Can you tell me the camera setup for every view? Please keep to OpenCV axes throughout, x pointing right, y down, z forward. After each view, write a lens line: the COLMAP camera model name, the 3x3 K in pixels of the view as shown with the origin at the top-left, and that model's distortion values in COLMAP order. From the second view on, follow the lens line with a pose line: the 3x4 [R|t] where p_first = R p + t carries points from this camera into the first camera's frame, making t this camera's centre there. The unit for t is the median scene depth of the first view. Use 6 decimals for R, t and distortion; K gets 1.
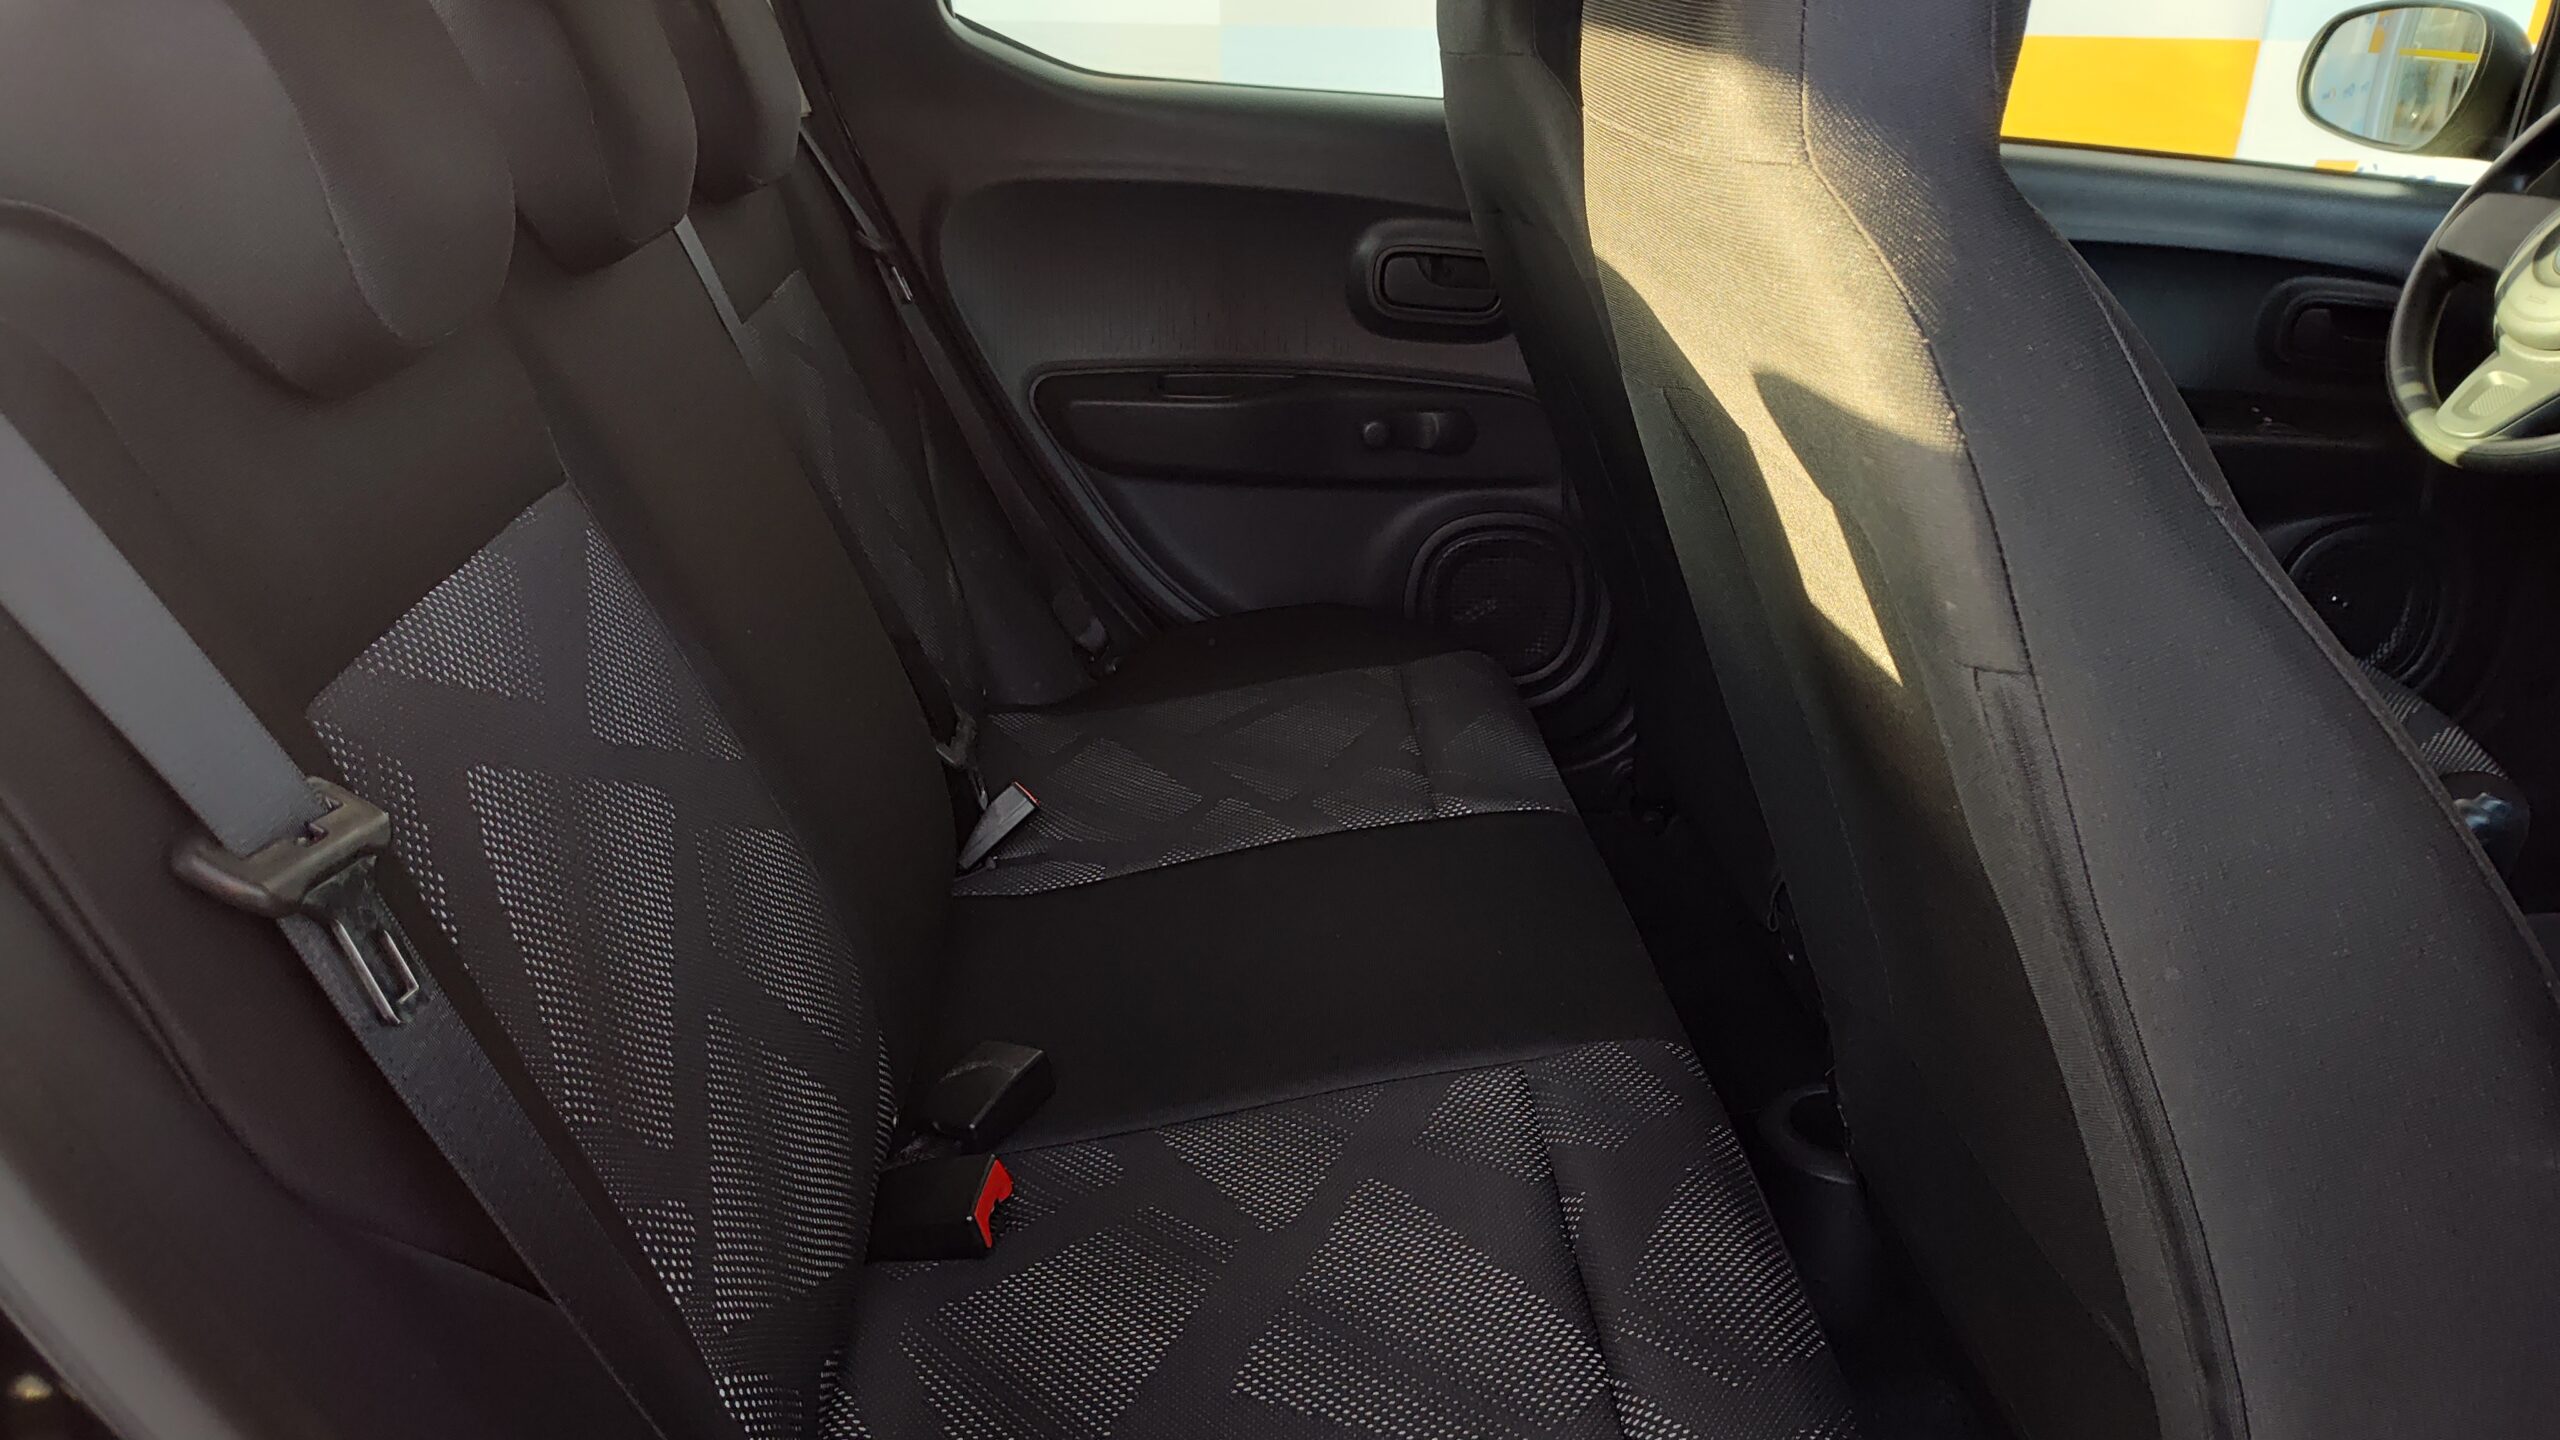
lens RADIAL K [[1765.2, 0, 1291.5], [0, 1765.2, 722.8], [0, 0, 1]] dist [0.028804, -0.037945]
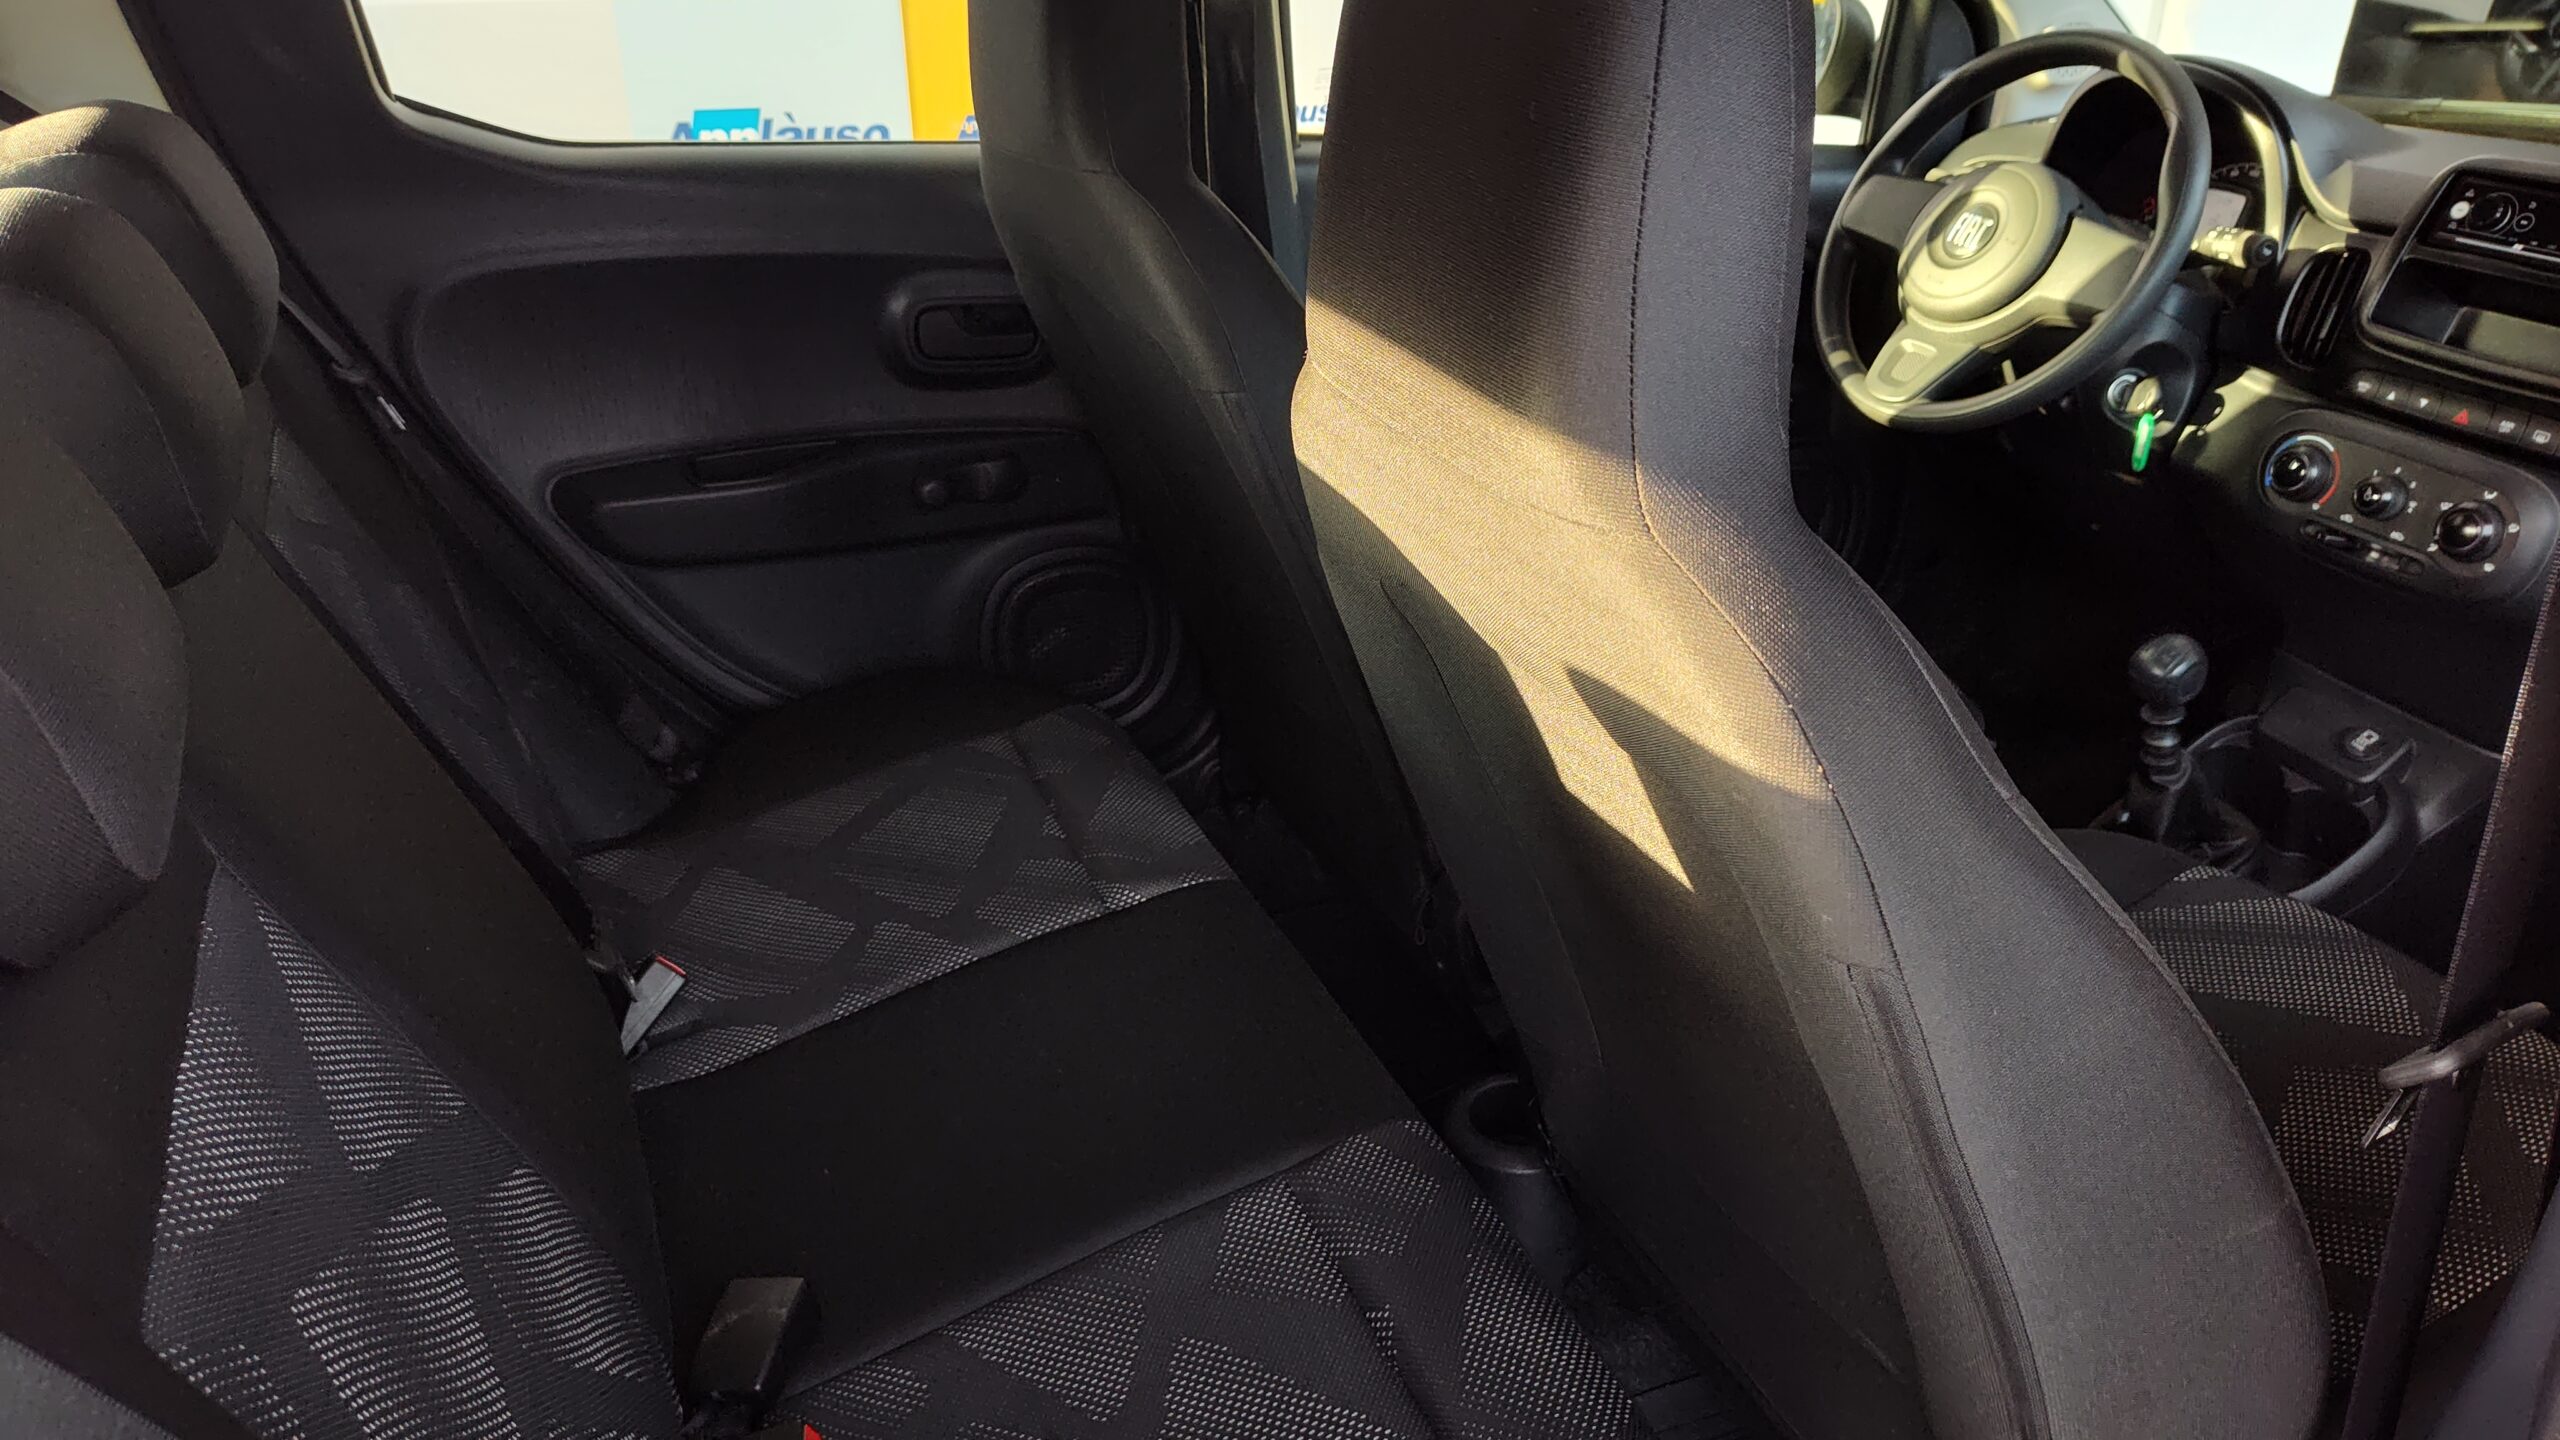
lens RADIAL K [[1765.2, 0, 1289.1], [0, 1765.2, 706.6], [0, 0, 1]] dist [0.028804, -0.037945]
pose [[0.937912, -0.167734, 0.303623, -0.096980], [0.146415, 0.984951, 0.091839, -0.124115], [-0.314458, -0.041682, 0.948356, 0.009217]]
